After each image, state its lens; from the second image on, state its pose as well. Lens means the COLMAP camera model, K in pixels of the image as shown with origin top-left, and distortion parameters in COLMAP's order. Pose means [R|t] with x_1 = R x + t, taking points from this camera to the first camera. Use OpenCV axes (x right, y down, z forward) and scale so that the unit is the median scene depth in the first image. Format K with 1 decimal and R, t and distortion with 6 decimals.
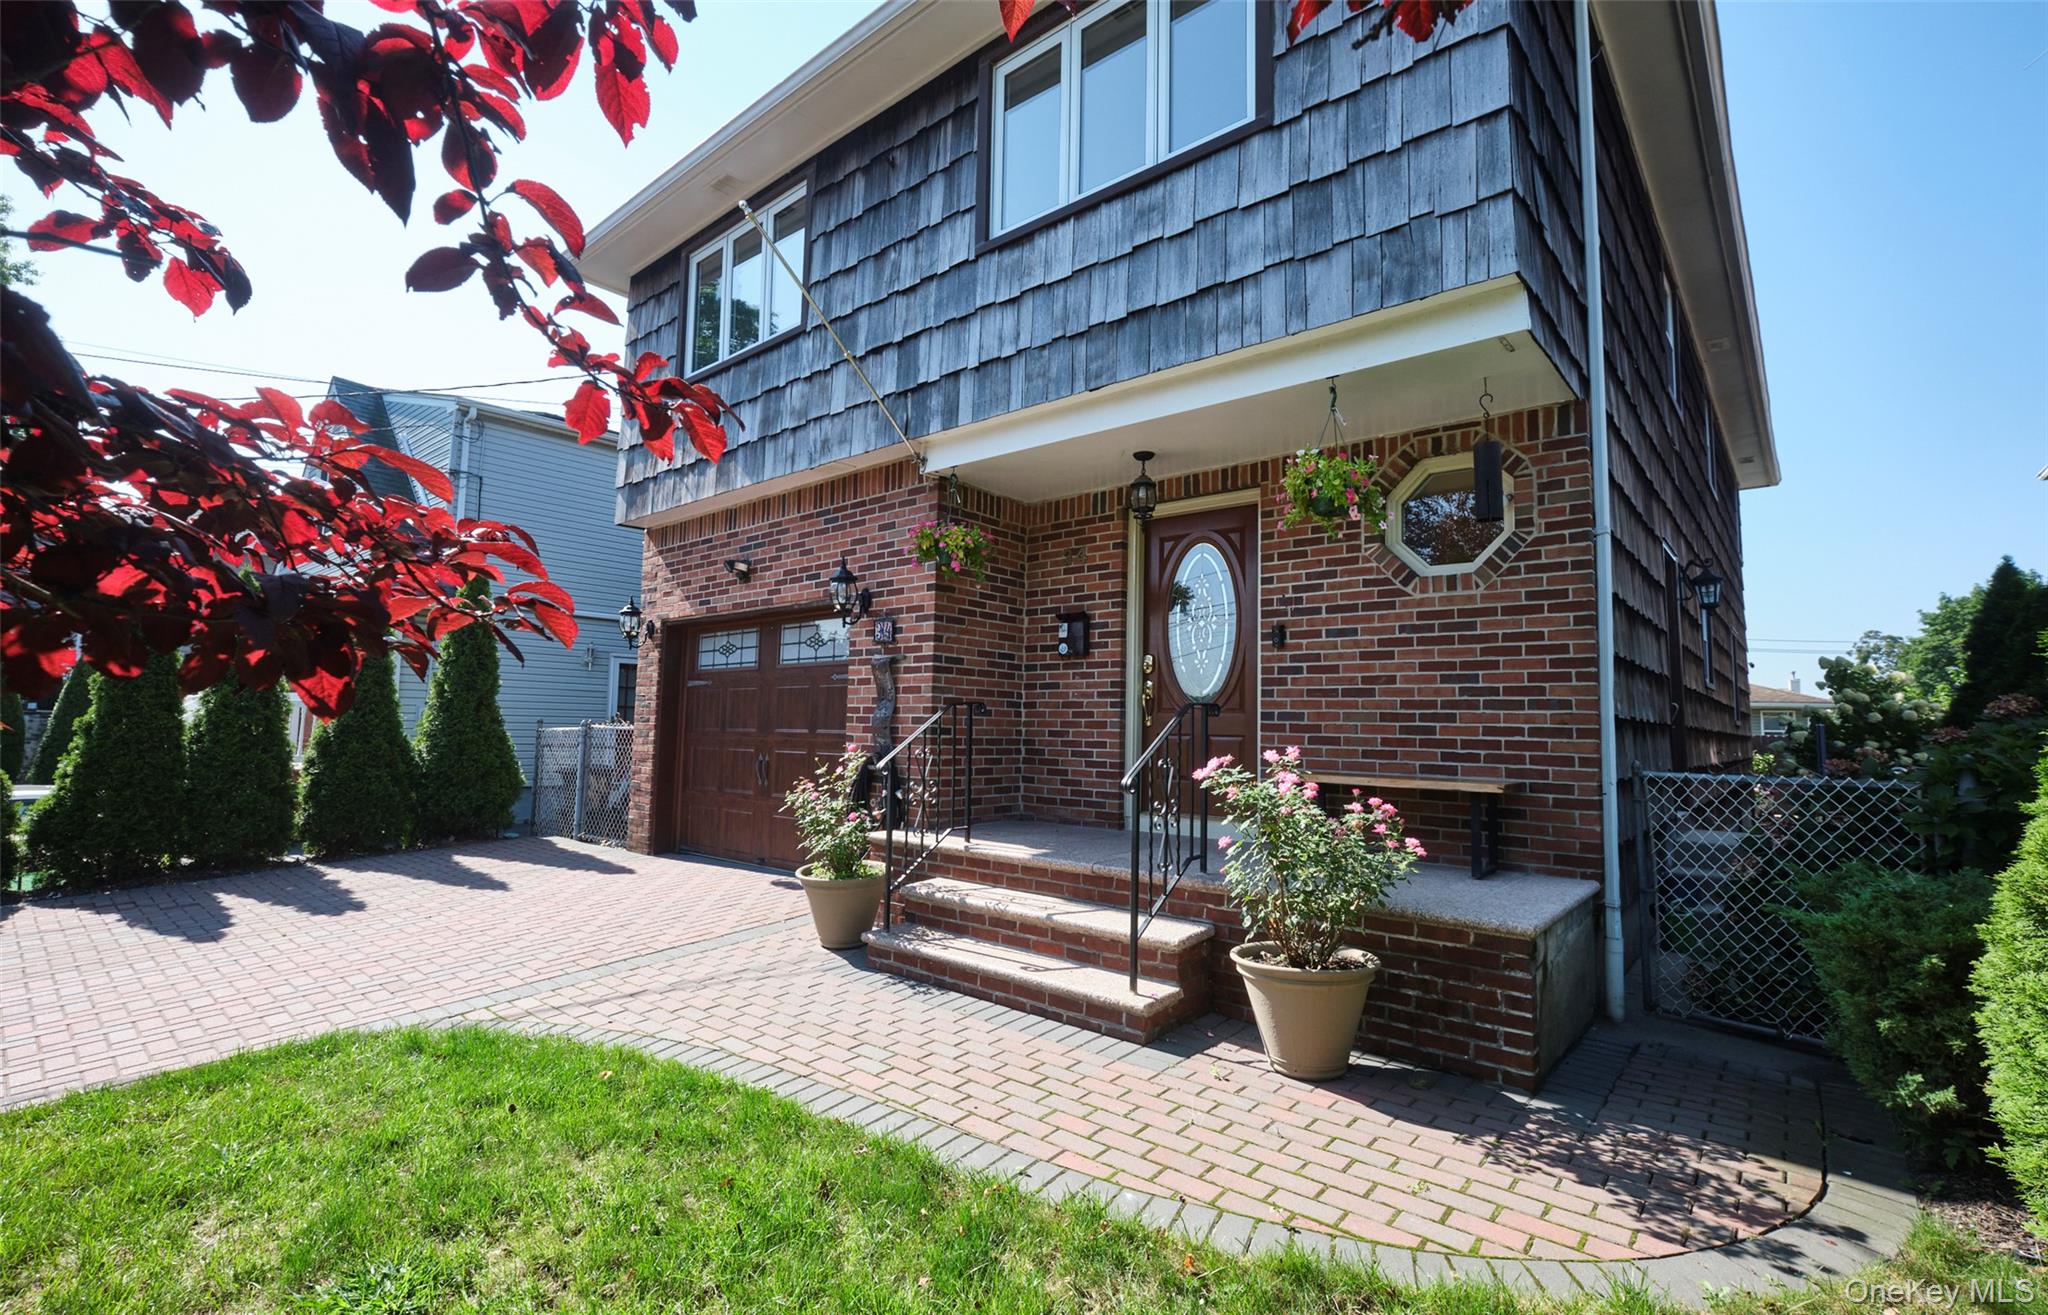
lens RADIAL K [[909.2, 0, 1023.4], [0, 909.2, 606.1], [0, 0, 1]] dist [0.000370, 0.000039]
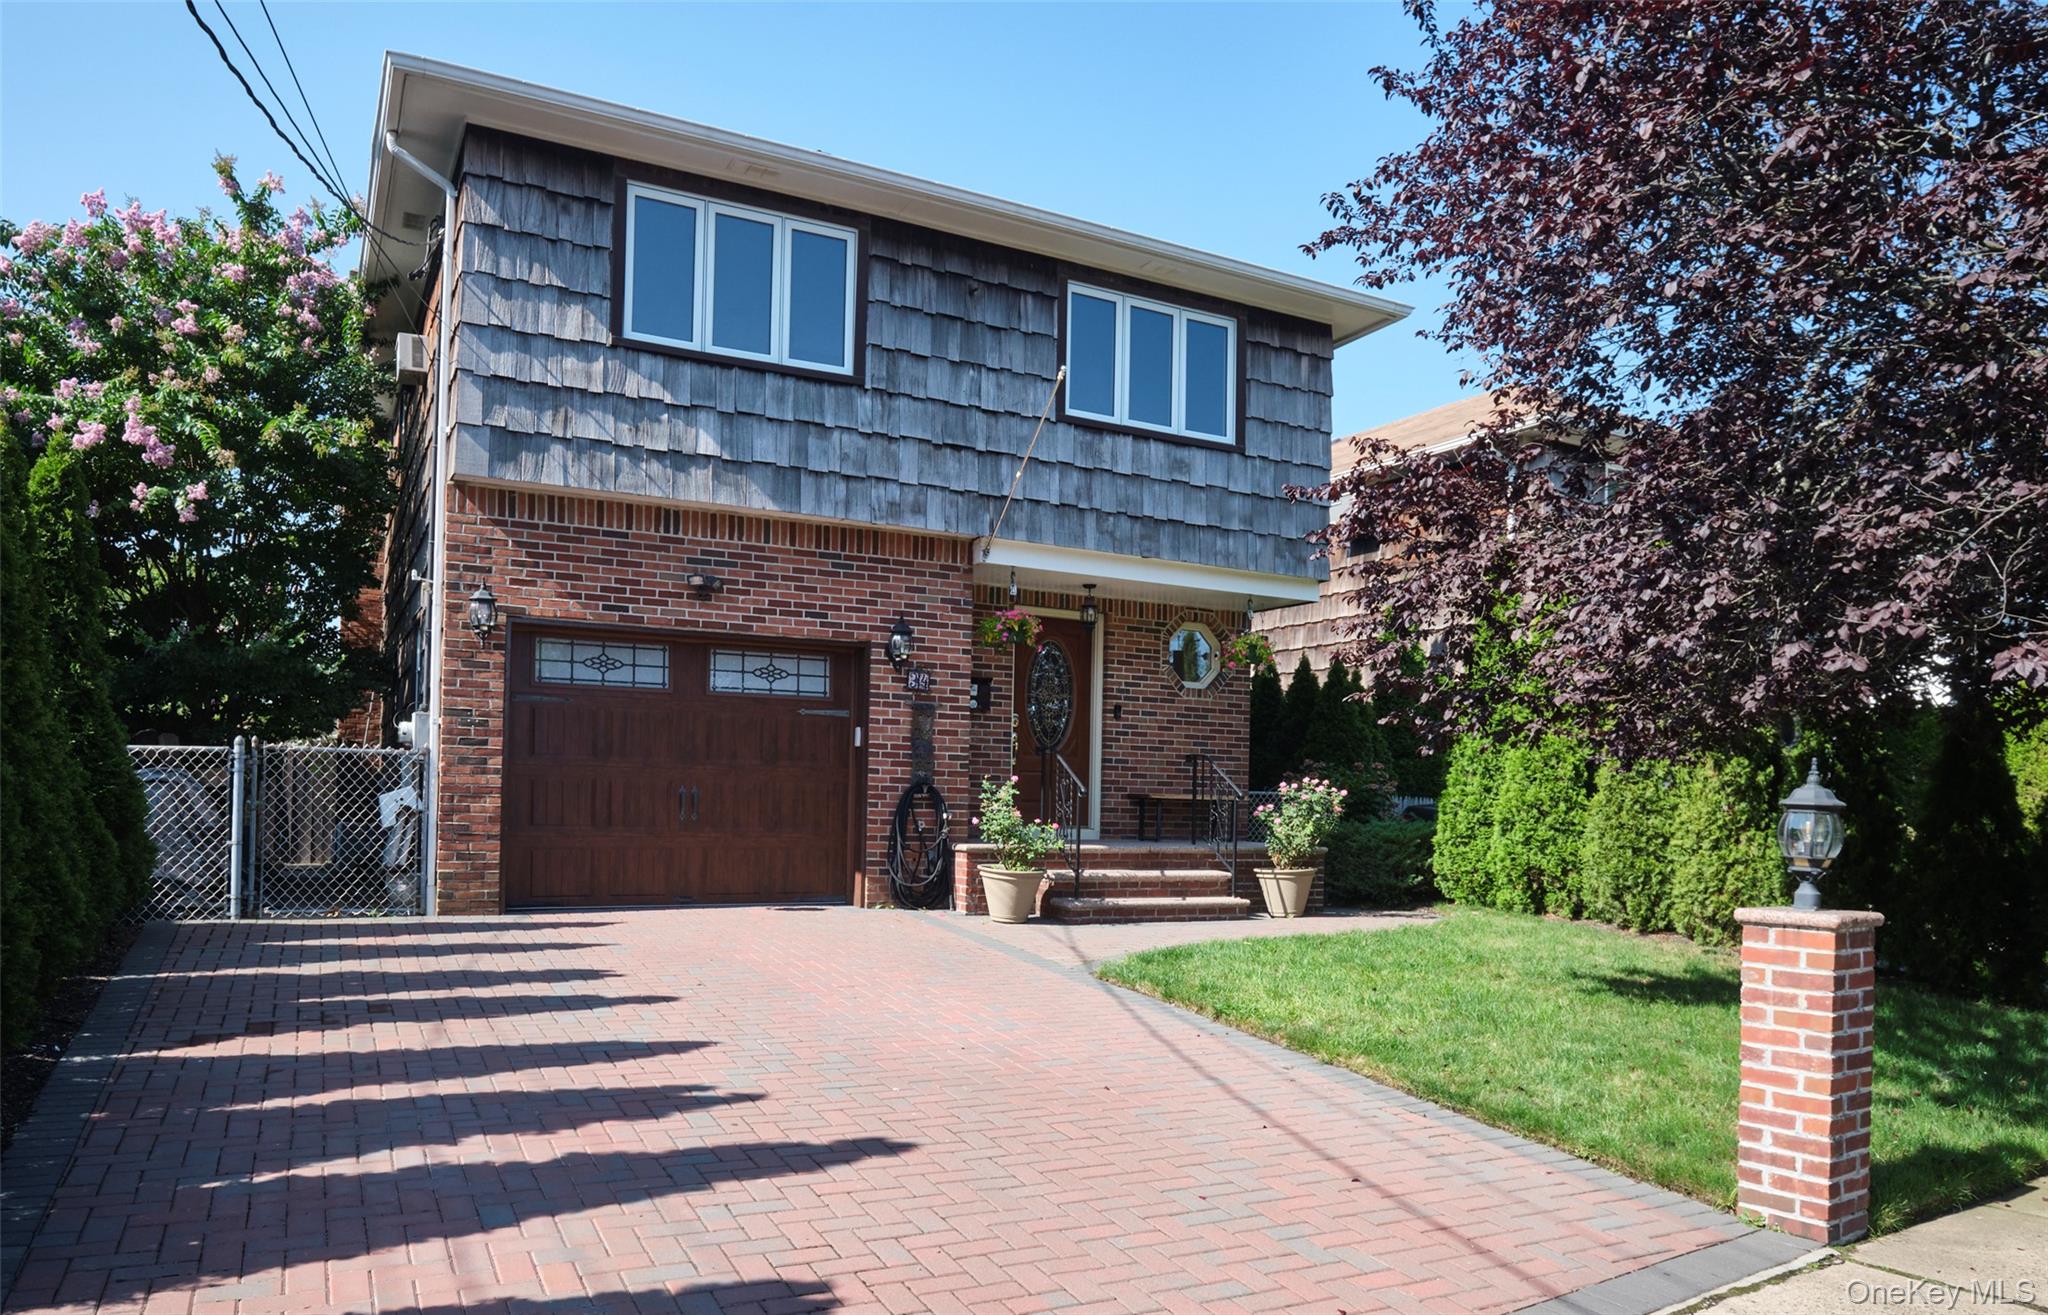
lens RADIAL K [[1370.8, 0, 1024.0], [0, 1370.8, 657.5], [0, 0, 1]] dist [-0.082250, -0.000033]
pose [[0.360752, 0.088797, 0.928425, -1.789690], [-0.138747, 0.989490, -0.040726, 0.051993], [-0.922284, -0.114124, 0.369281, 0.229466]]
